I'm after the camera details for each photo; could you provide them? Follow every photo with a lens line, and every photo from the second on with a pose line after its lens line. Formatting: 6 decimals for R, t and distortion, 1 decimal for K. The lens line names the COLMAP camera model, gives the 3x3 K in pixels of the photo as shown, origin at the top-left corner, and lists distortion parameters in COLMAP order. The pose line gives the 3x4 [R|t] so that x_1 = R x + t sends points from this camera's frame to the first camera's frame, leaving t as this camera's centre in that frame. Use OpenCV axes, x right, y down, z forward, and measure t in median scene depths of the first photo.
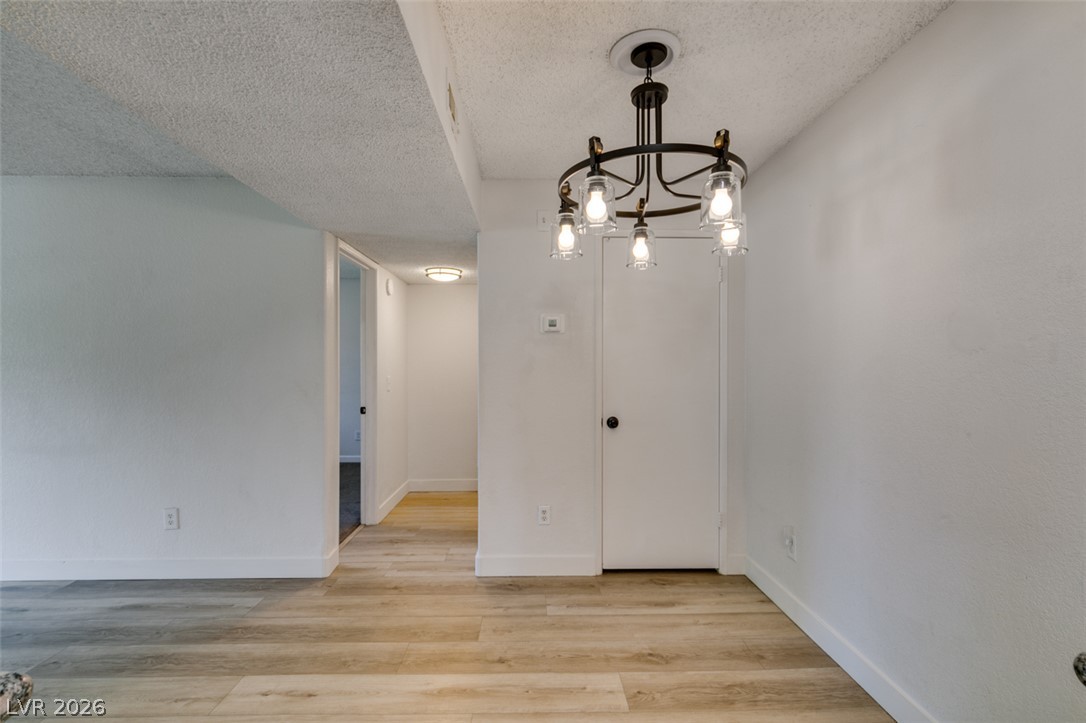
lens RADIAL K [[485.0, 0, 541.5], [0, 485.0, 369.1], [0, 0, 1]] dist [-0.001519, -0.000244]
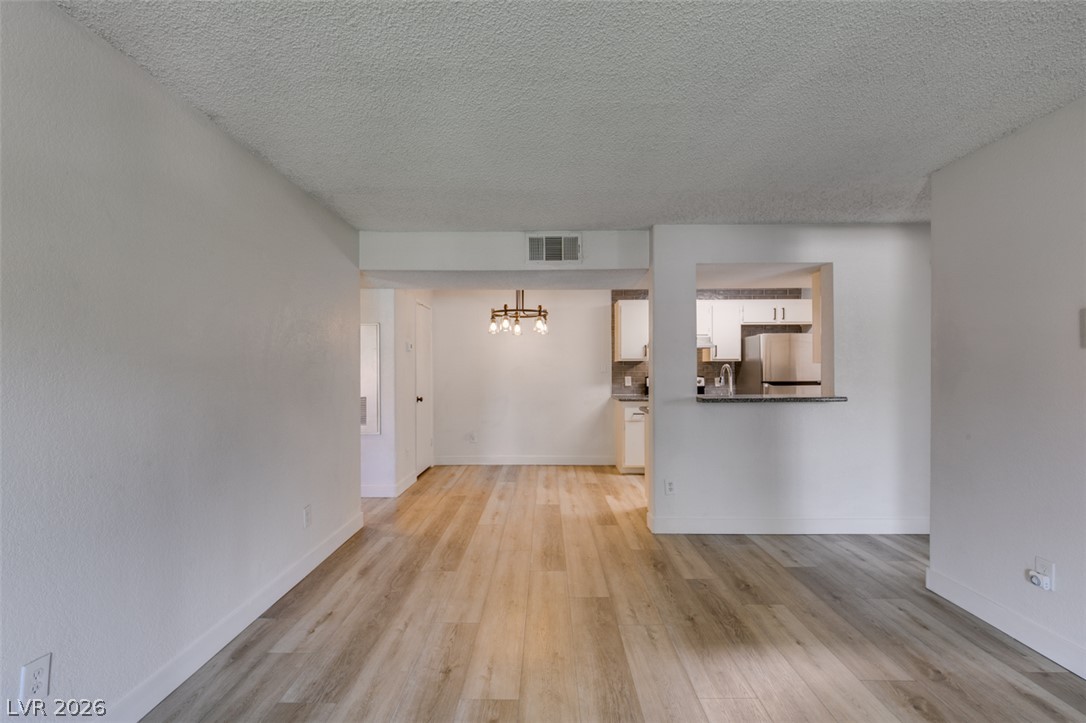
lens RADIAL K [[485.0, 0, 541.5], [0, 485.0, 369.1], [0, 0, 1]] dist [-0.001519, -0.000244]
pose [[0.036233, -0.000916, 0.999343, -1.911461], [0.008200, 0.999966, 0.000619, -0.006573], [-0.999310, 0.008172, 0.036239, 0.482384]]
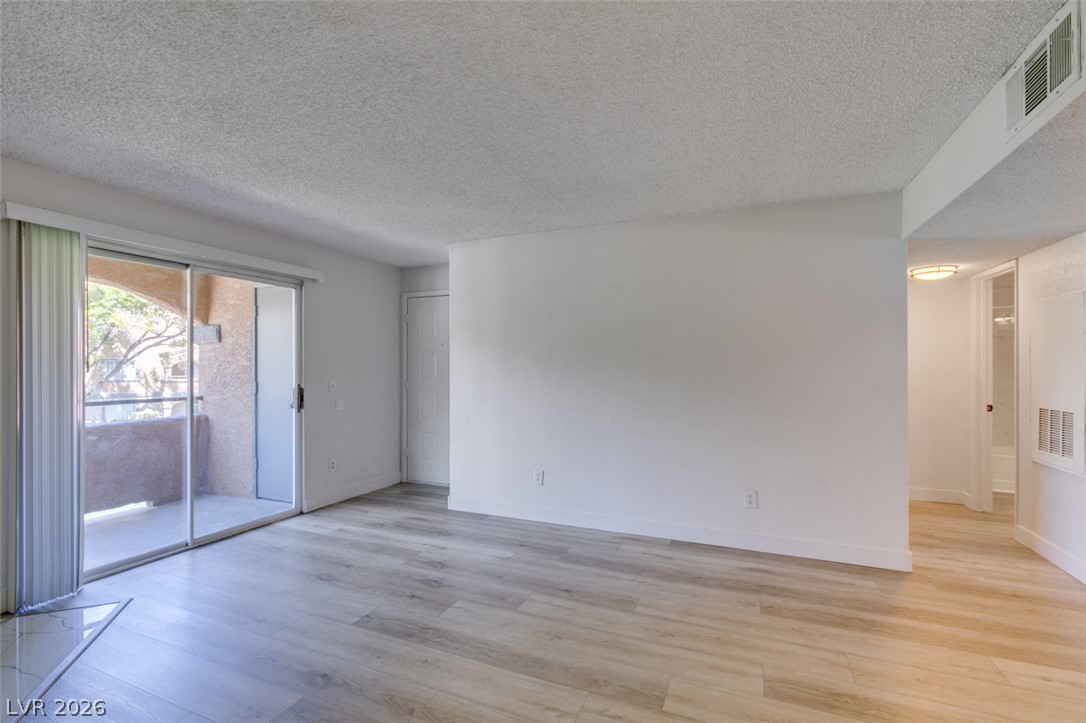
lens RADIAL K [[485.0, 0, 541.5], [0, 485.0, 369.1], [0, 0, 1]] dist [-0.001519, -0.000244]
pose [[0.907116, 0.000863, -0.420880, -0.778054], [-0.000781, 1.000000, 0.000368, -0.004911], [0.420881, -0.000005, 0.907116, -0.293136]]
